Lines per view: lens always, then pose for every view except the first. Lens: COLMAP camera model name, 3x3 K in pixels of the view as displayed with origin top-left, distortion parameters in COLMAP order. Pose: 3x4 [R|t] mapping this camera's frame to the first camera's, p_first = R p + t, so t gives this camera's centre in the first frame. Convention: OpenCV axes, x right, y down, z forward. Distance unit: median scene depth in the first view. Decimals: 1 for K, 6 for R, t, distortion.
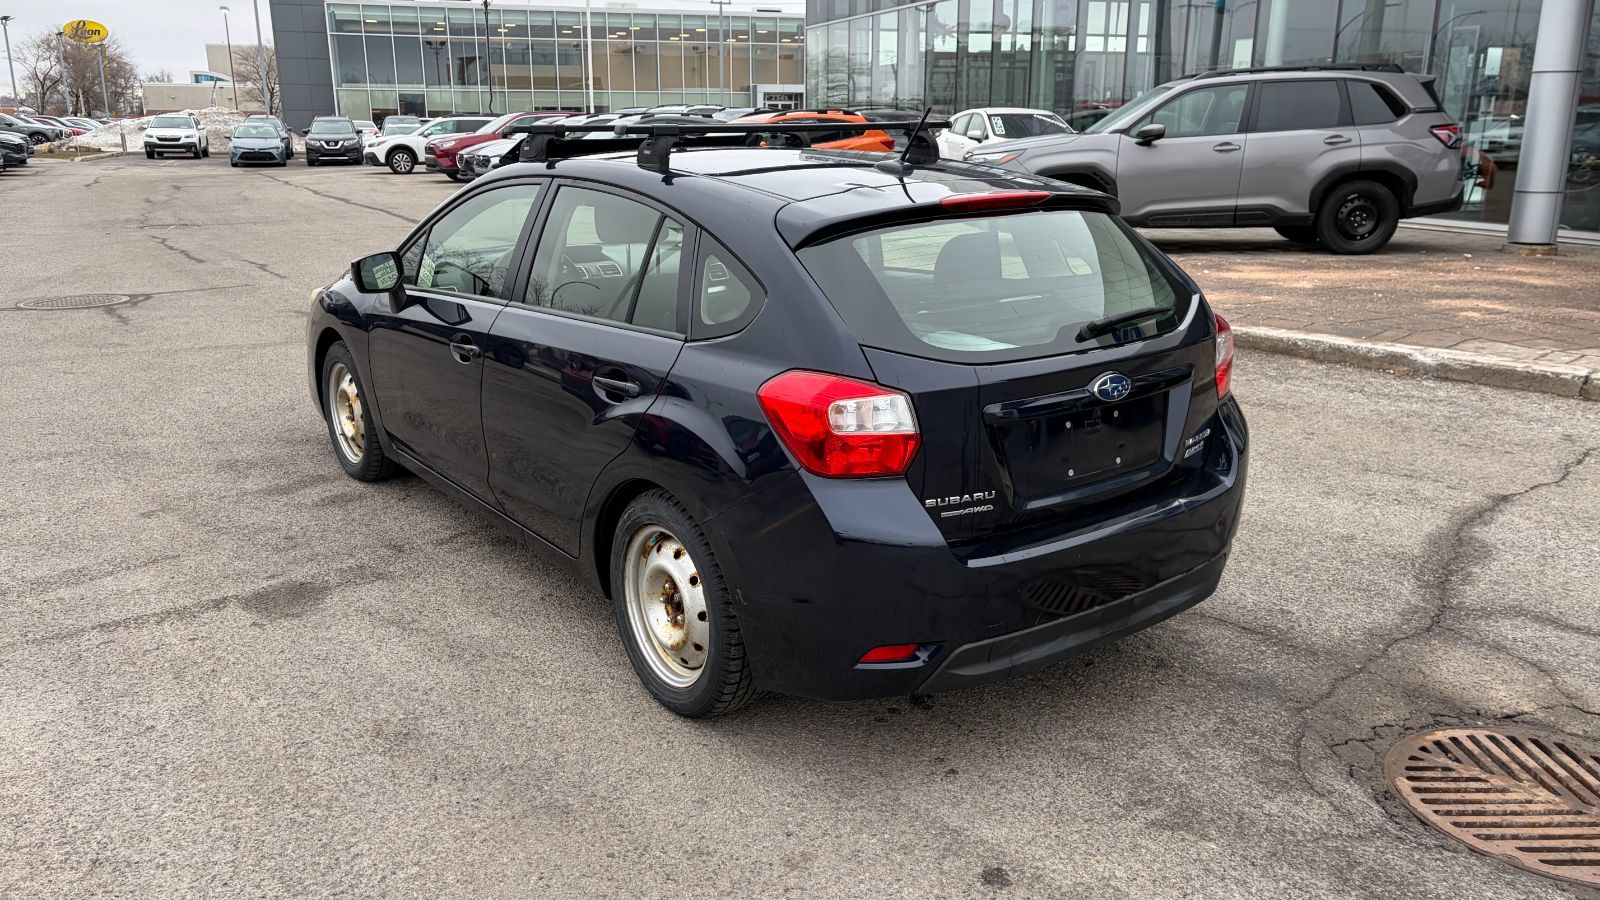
lens RADIAL K [[1209.9, 0, 793.8], [0, 1209.9, 463.4], [0, 0, 1]] dist [0.036290, -0.027216]
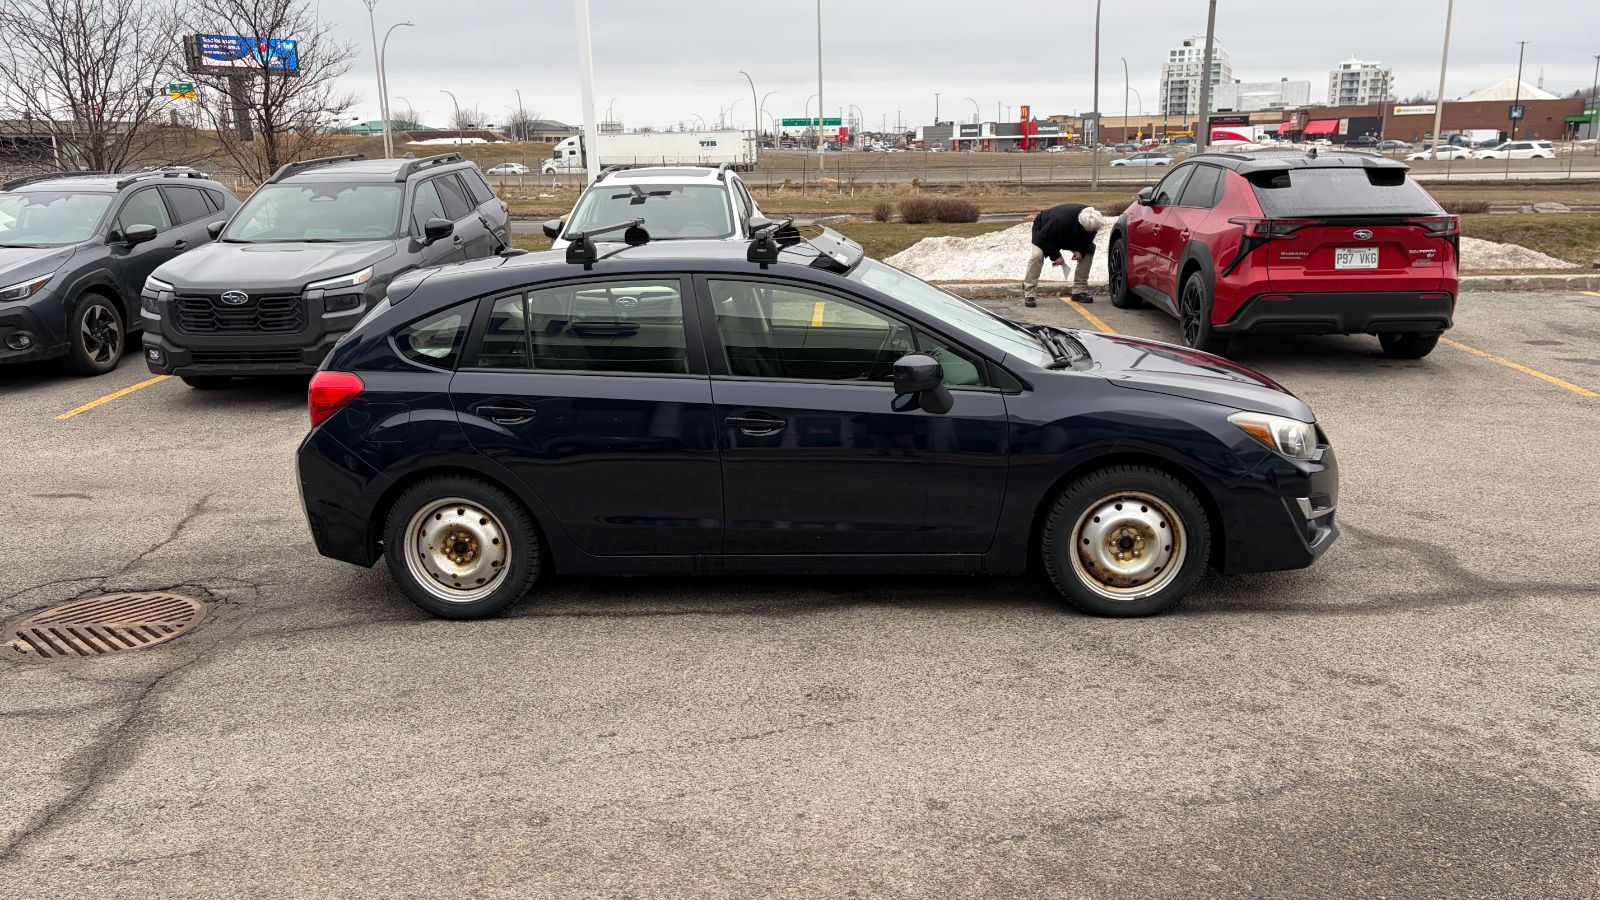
lens RADIAL K [[1209.9, 0, 802.4], [0, 1209.9, 443.7], [0, 0, 1]] dist [0.036290, -0.027216]
pose [[-0.661283, 0.191254, -0.725346, 0.123672], [-0.182973, 0.896621, 0.403227, -0.087866], [0.727479, 0.399366, -0.557926, 0.270877]]
